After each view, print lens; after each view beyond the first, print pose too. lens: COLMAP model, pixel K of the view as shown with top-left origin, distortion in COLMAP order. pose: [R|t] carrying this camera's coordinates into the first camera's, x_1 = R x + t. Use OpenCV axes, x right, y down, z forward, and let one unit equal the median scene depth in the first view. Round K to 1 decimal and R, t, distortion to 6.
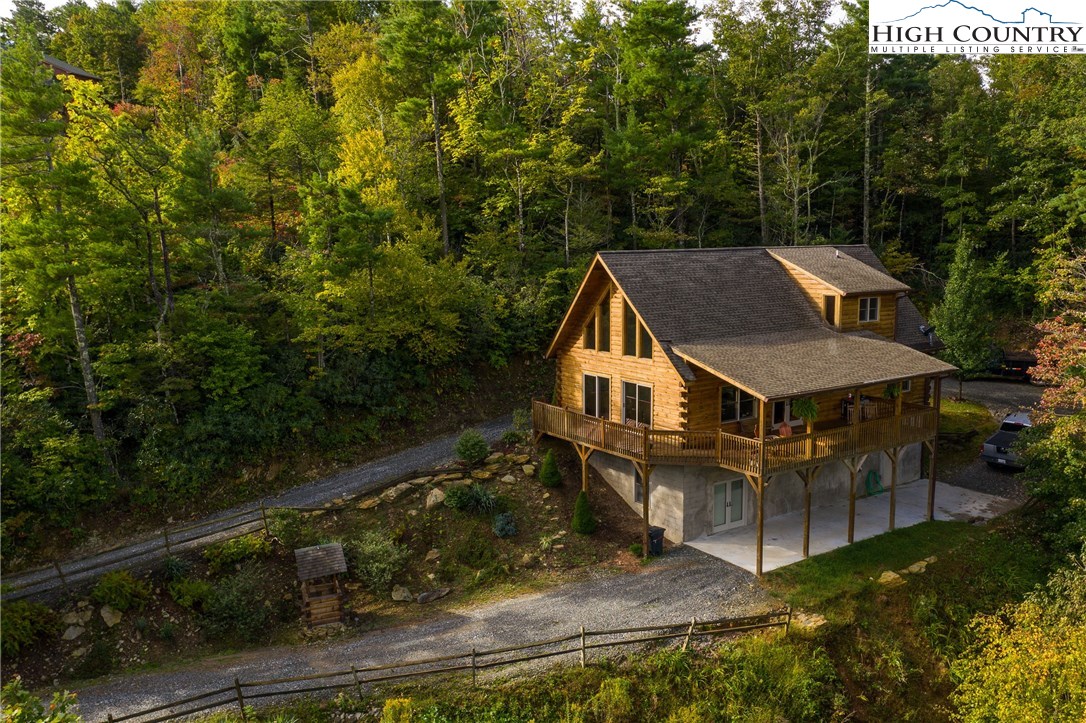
lens RADIAL K [[920.7, 0, 578.9], [0, 920.7, 383.2], [0, 0, 1]] dist [0.003543, 0.004556]
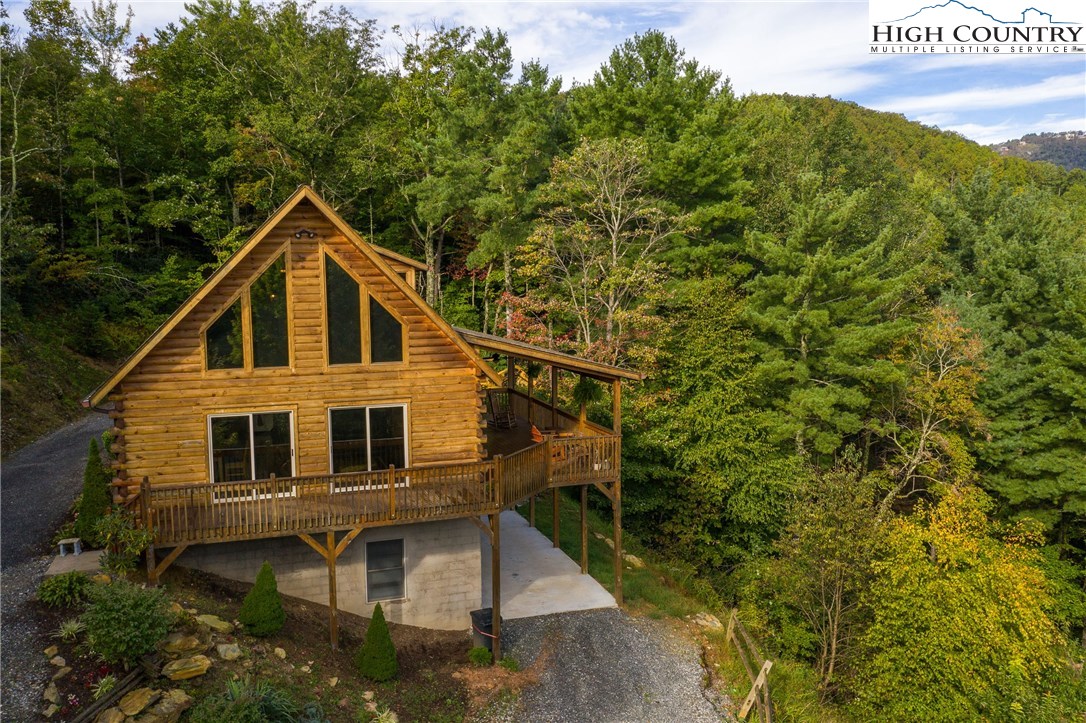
lens RADIAL K [[867.5, 0, 542.6], [0, 867.5, 363.5], [0, 0, 1]] dist [0.003220, 0.005551]
pose [[0.295697, -0.096271, 0.950418, -0.436469], [0.161066, 0.985690, 0.049733, -0.036704], [-0.941605, 0.138375, 0.306972, 0.696585]]
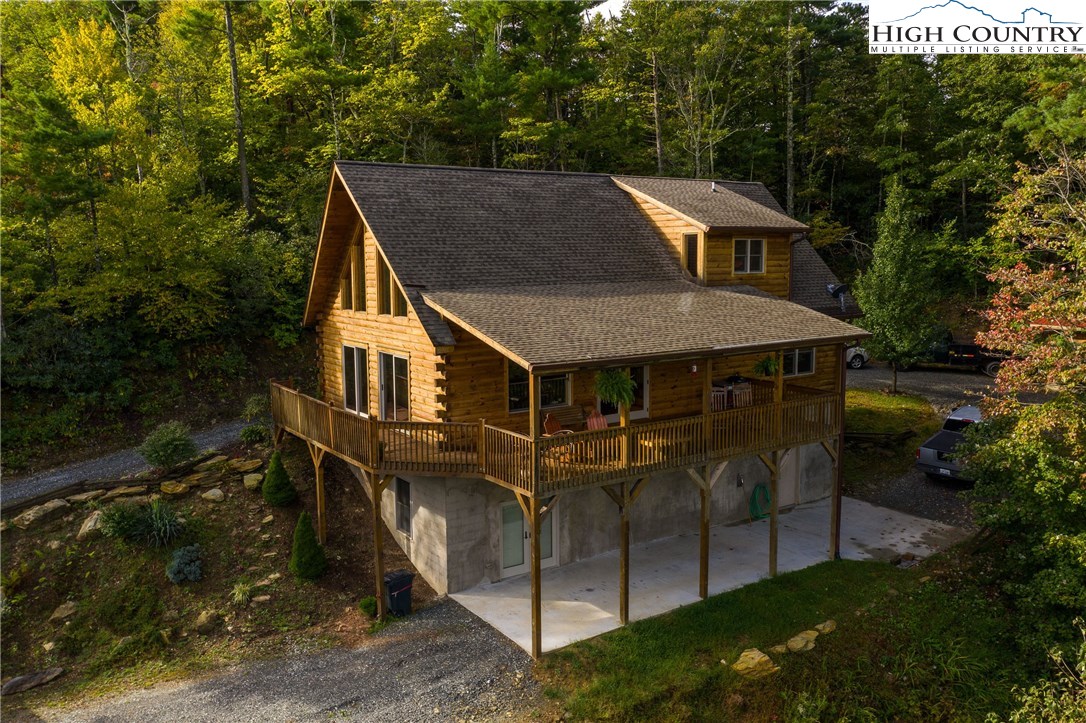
lens RADIAL K [[867.5, 0, 540.4], [0, 867.5, 358.5], [0, 0, 1]] dist [0.003220, 0.005551]
pose [[0.999703, 0.002324, -0.024267, 0.183218], [-0.003312, 0.999164, -0.040742, 0.028403], [0.024152, 0.040810, 0.998875, 0.356809]]
